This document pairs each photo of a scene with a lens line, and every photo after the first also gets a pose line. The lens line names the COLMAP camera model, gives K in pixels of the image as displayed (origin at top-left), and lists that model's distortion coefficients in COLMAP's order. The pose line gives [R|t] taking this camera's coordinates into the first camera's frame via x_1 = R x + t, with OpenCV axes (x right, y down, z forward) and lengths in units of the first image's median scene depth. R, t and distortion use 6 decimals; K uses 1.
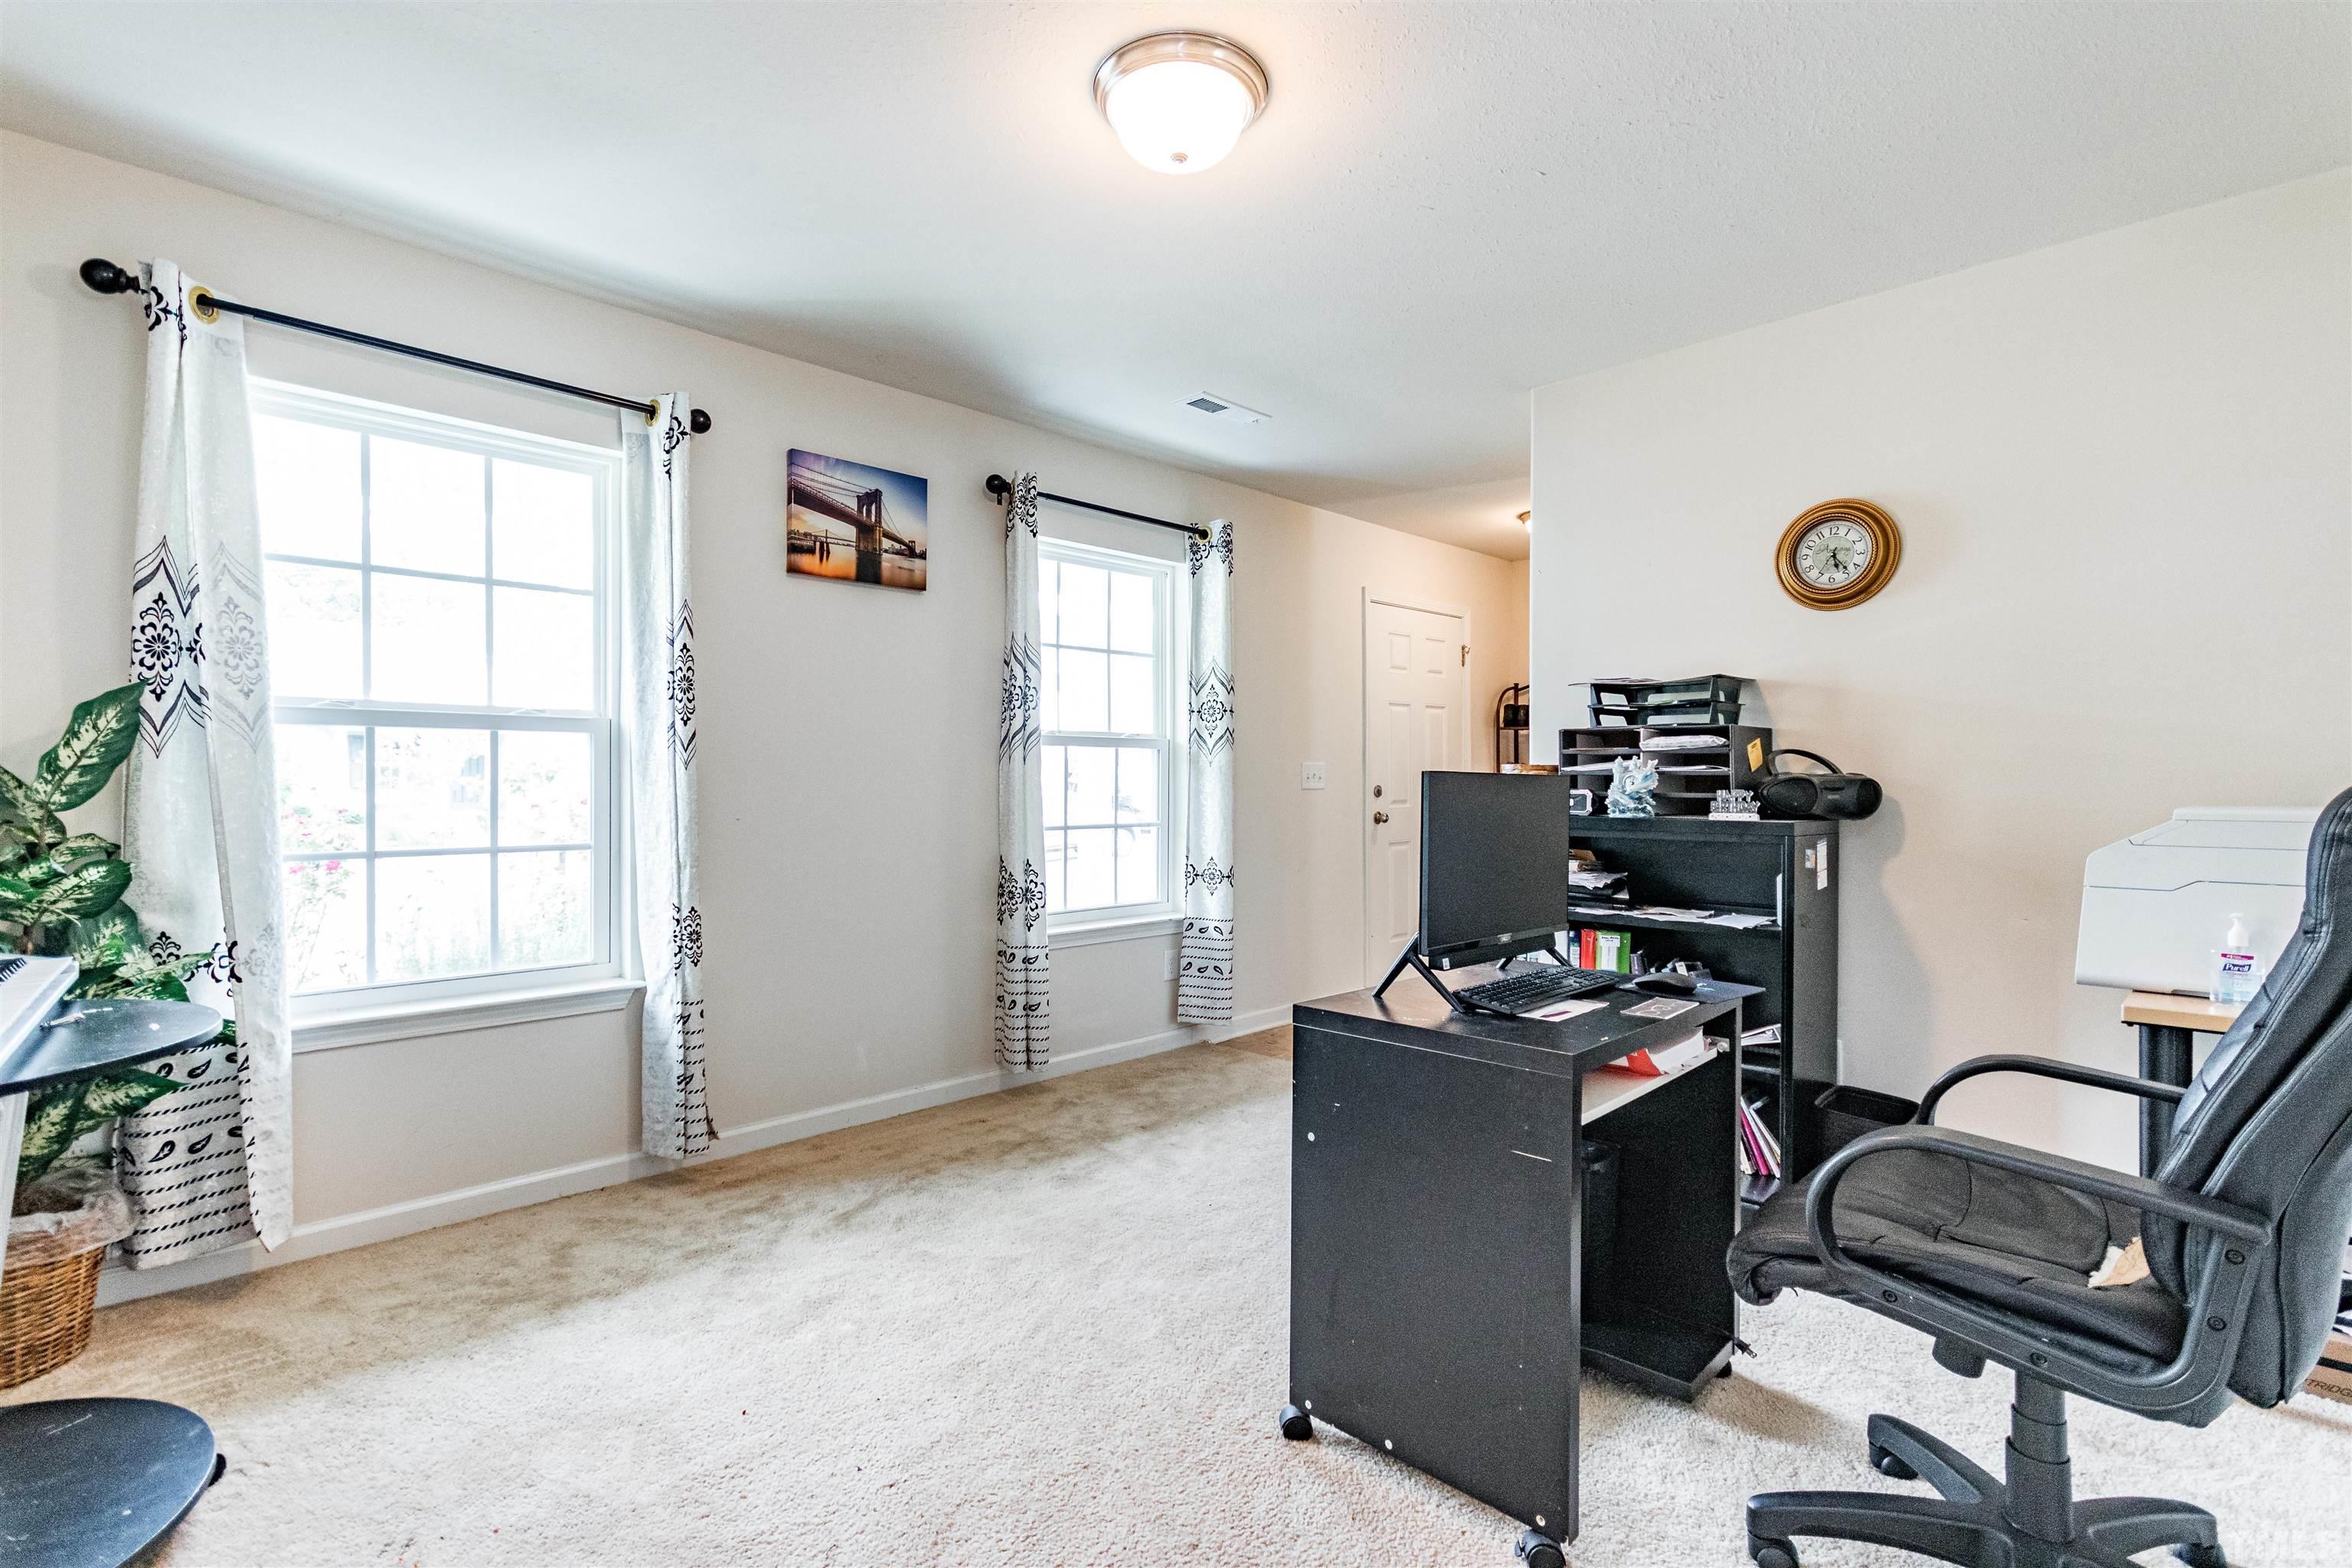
lens RADIAL K [[1074.7, 0, 1185.8], [0, 1074.7, 784.3], [0, 0, 1]] dist [0.002212, -0.001523]
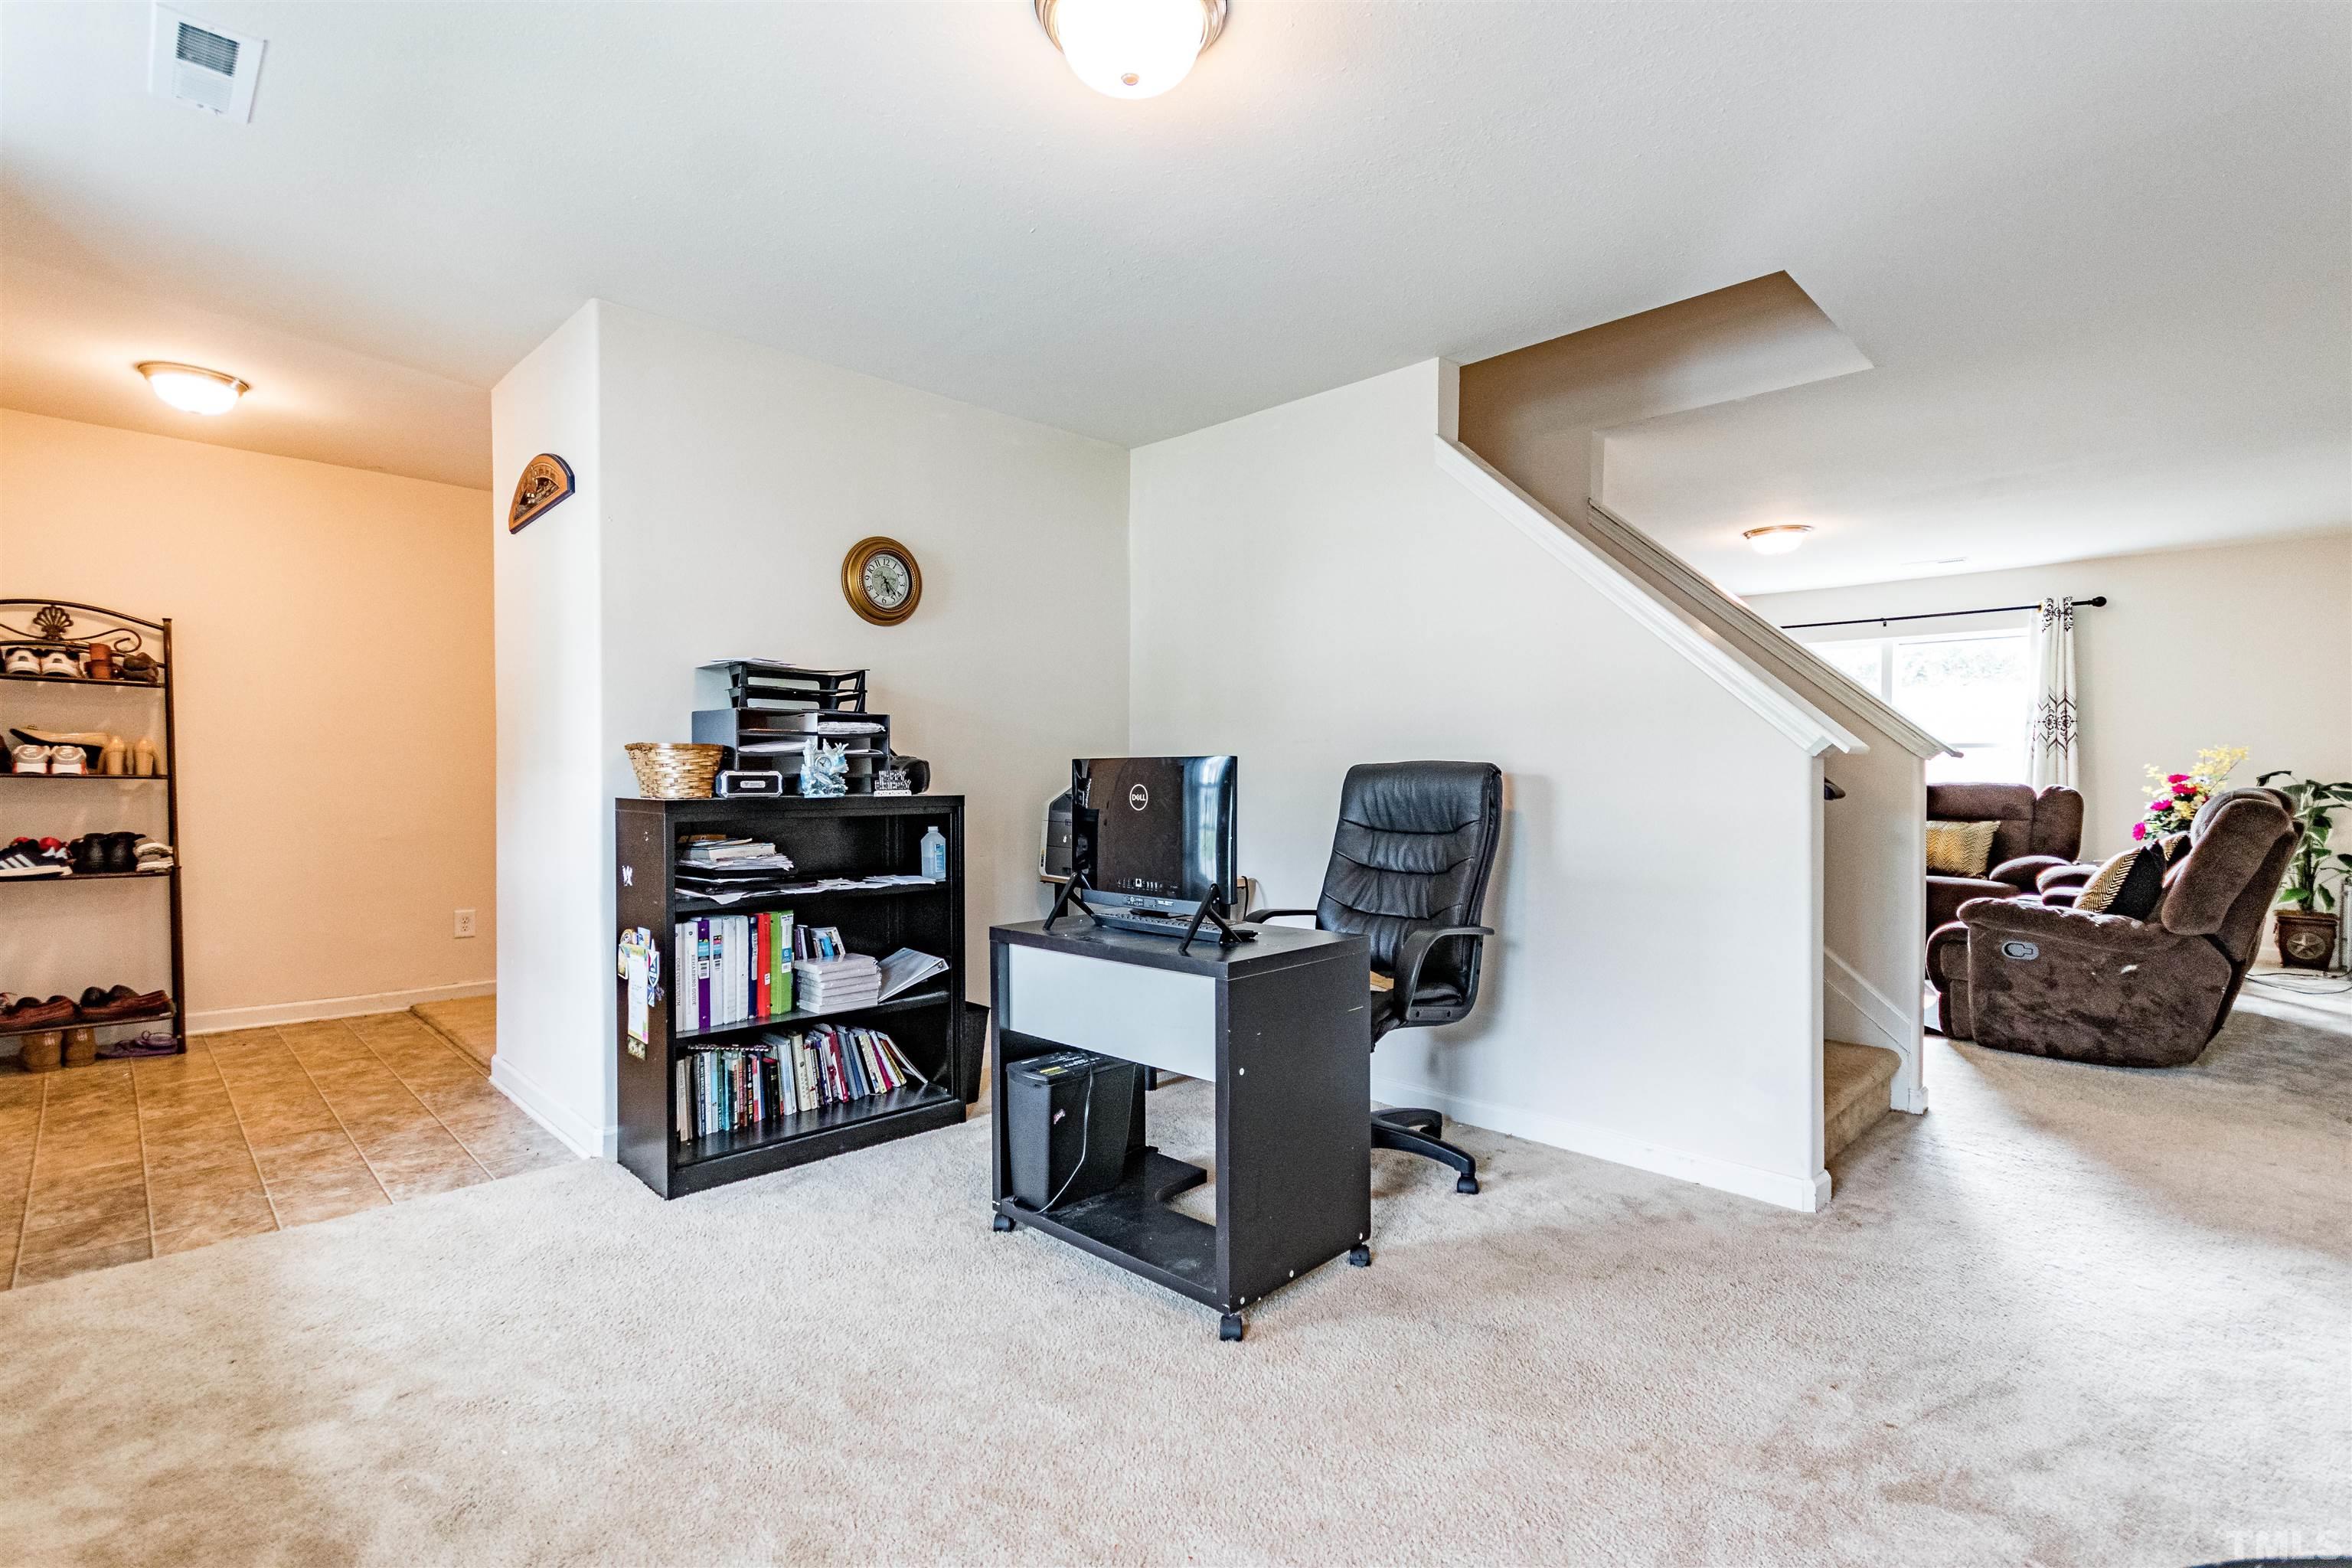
lens RADIAL K [[1074.7, 0, 1180.0], [0, 1074.7, 776.3], [0, 0, 1]] dist [0.002212, -0.001523]
pose [[0.011121, -0.011542, 0.999872, -0.642031], [-0.005215, 0.999919, 0.011601, -0.003527], [-0.999925, -0.005343, 0.011060, 0.647736]]
